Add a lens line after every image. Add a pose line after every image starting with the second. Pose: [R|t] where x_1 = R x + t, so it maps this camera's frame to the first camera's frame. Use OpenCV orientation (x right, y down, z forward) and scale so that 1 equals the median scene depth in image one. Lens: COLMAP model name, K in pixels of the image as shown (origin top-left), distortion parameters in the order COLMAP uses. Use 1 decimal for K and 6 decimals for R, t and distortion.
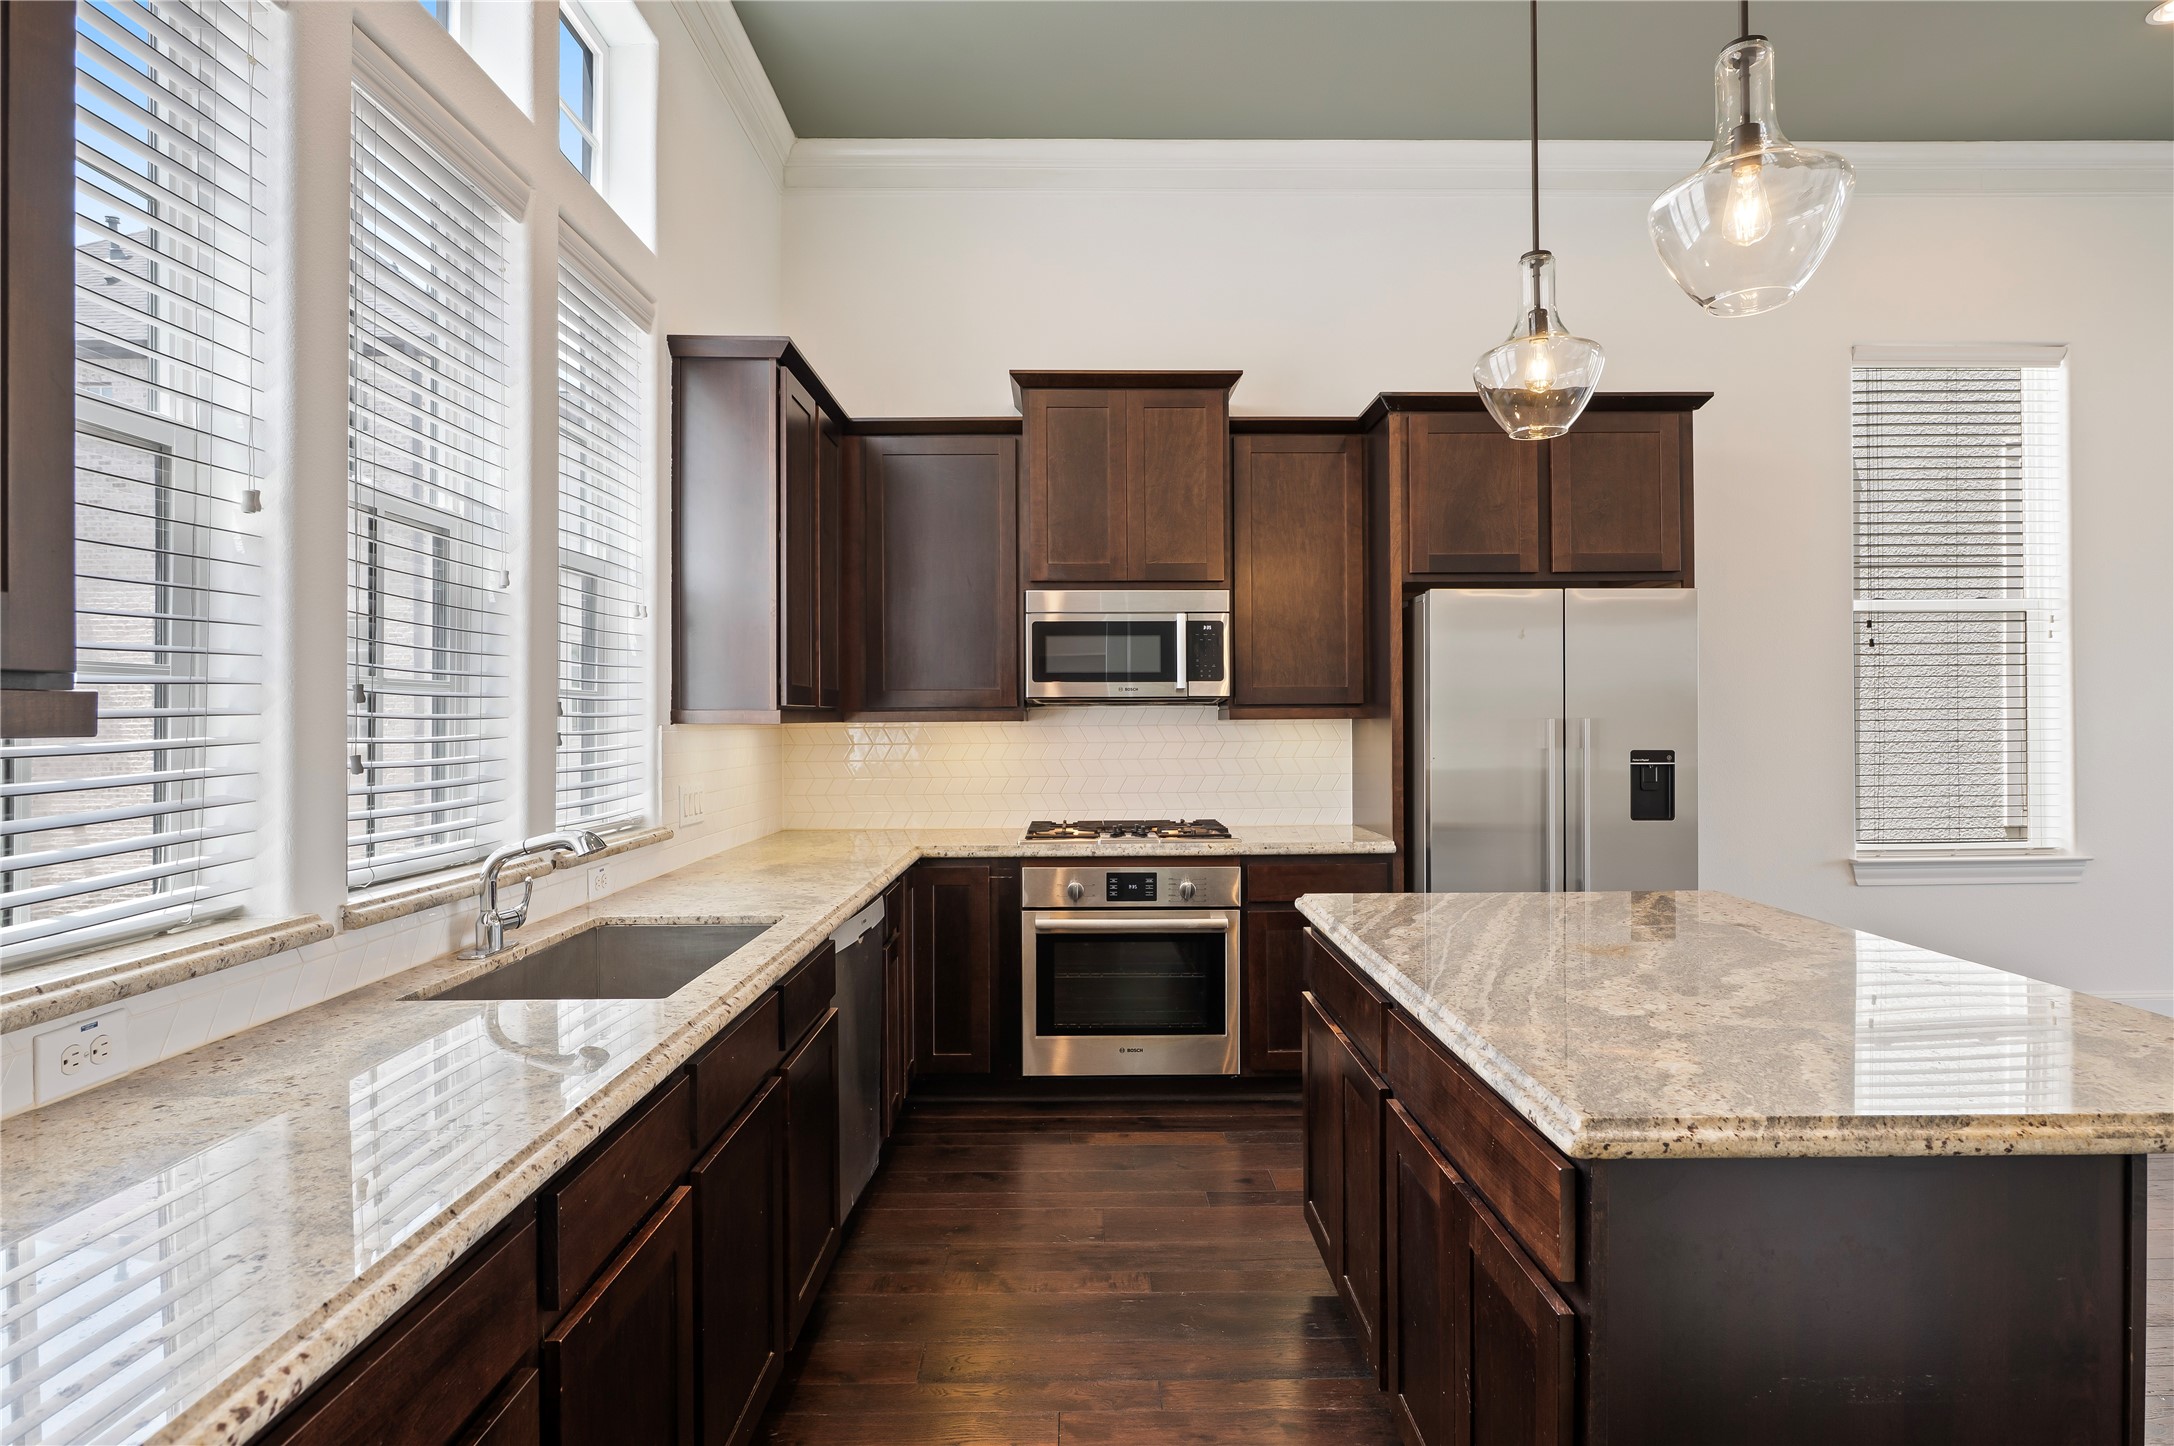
lens RADIAL K [[1106.0, 0, 1089.9], [0, 1106.0, 711.5], [0, 0, 1]] dist [0.002431, 0.000365]
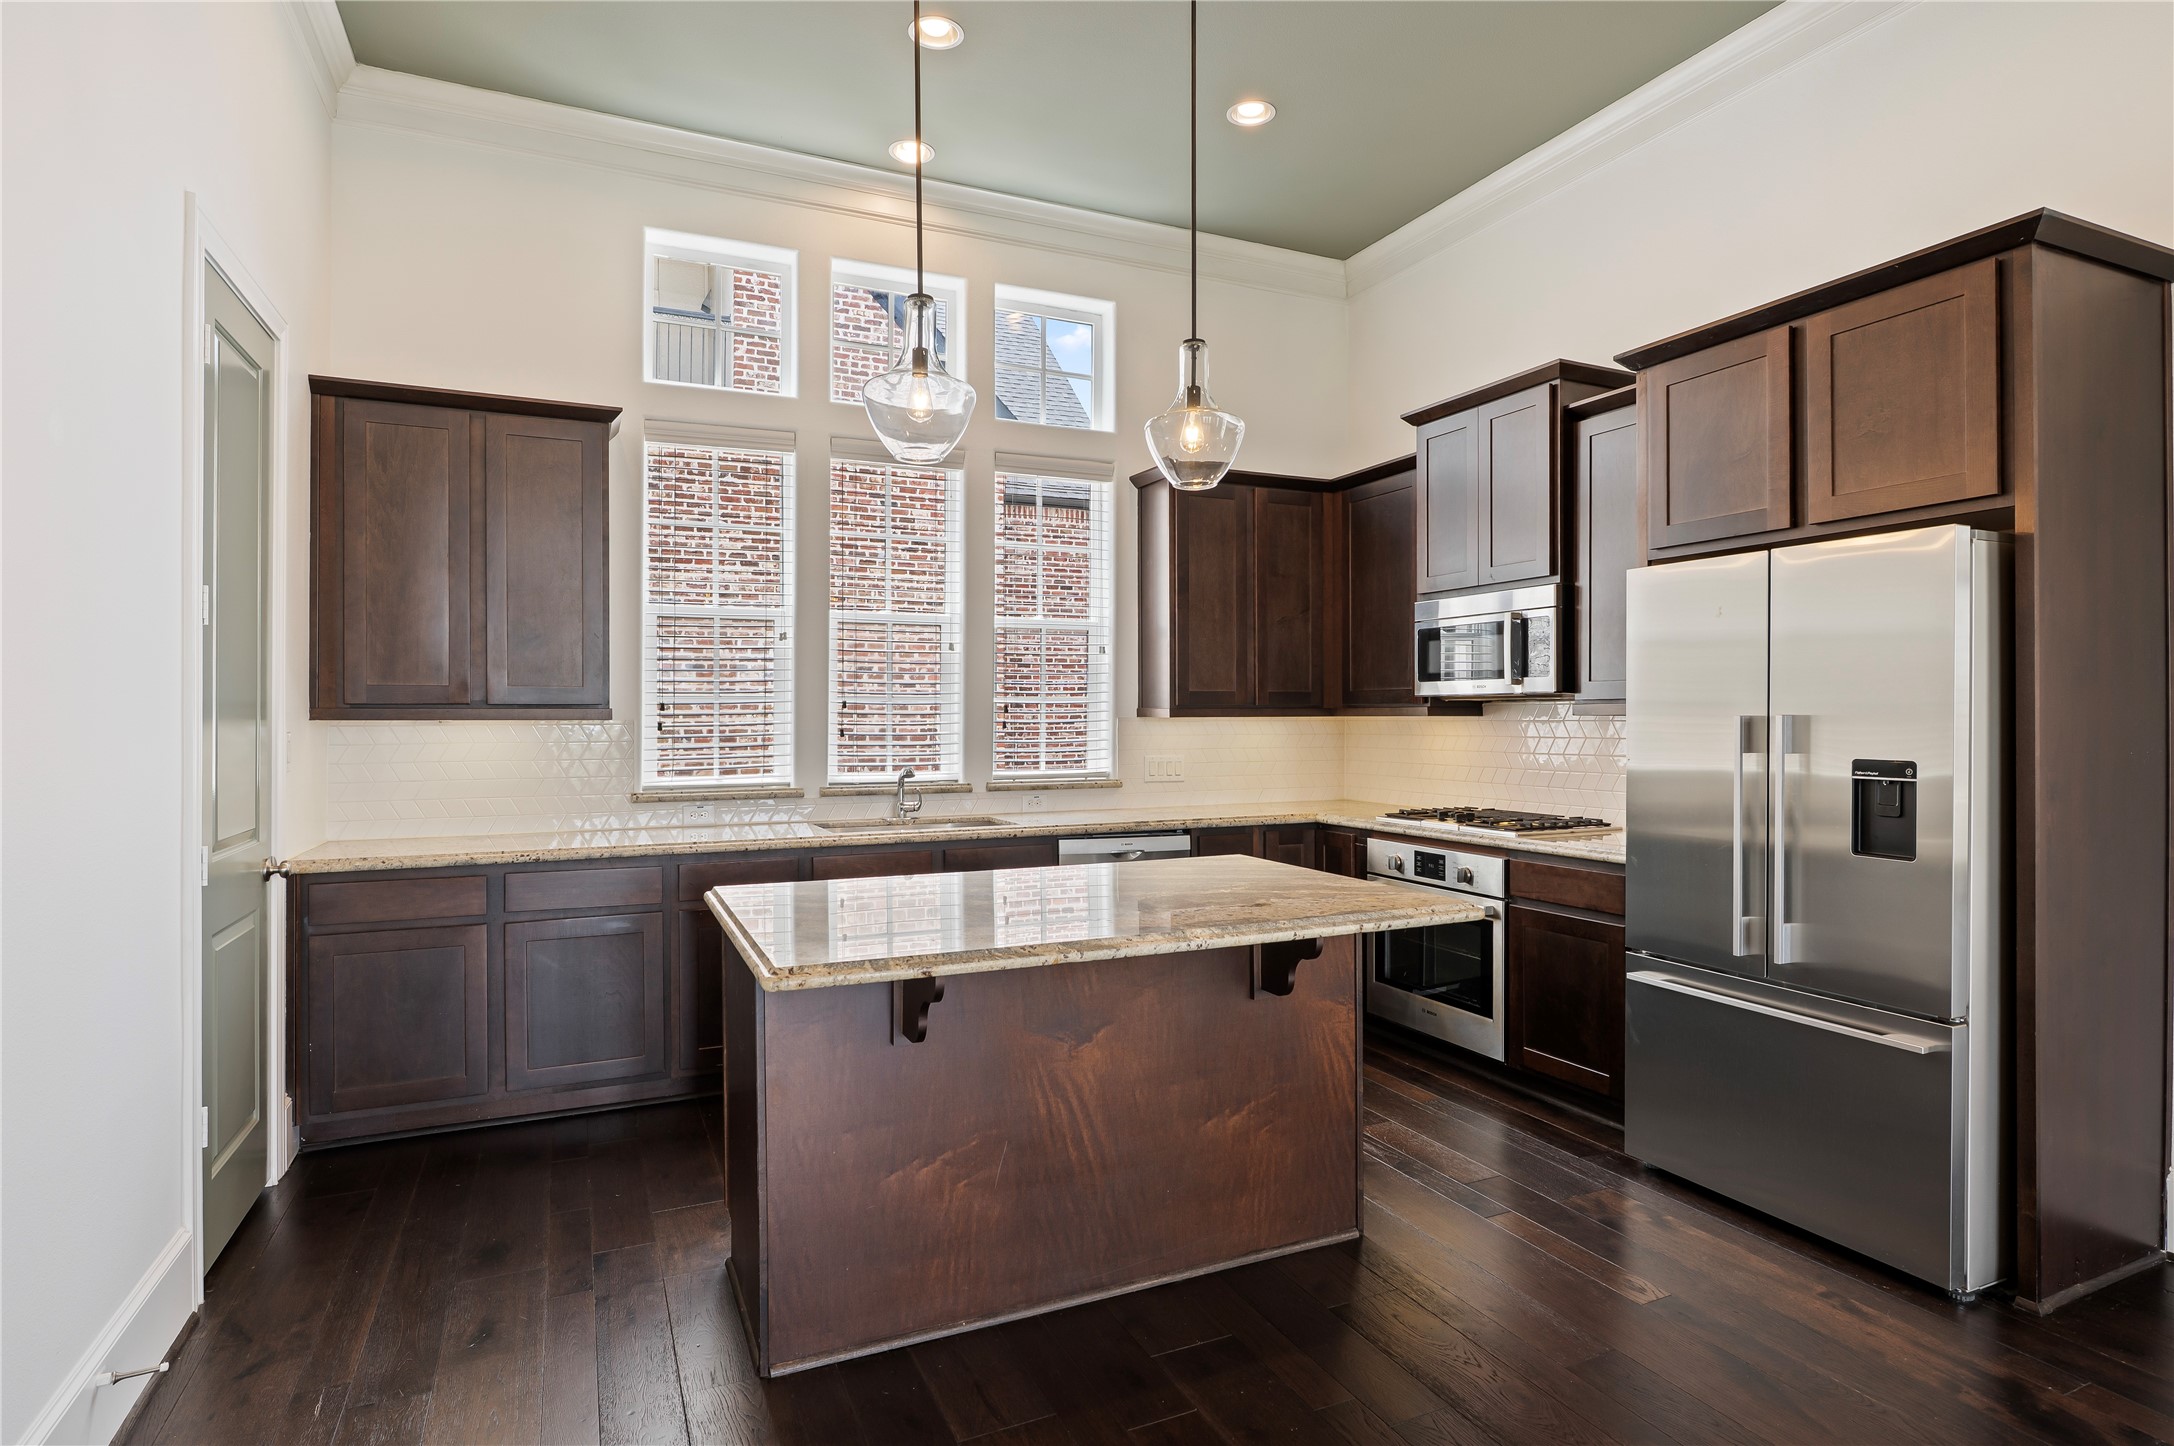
lens RADIAL K [[1106.0, 0, 1082.2], [0, 1106.0, 717.6], [0, 0, 1]] dist [0.002431, 0.000365]
pose [[0.403060, 0.005275, -0.915159, 1.119627], [0.004594, 0.999959, 0.007787, -0.000235], [0.915162, -0.007343, 0.403019, 0.286983]]
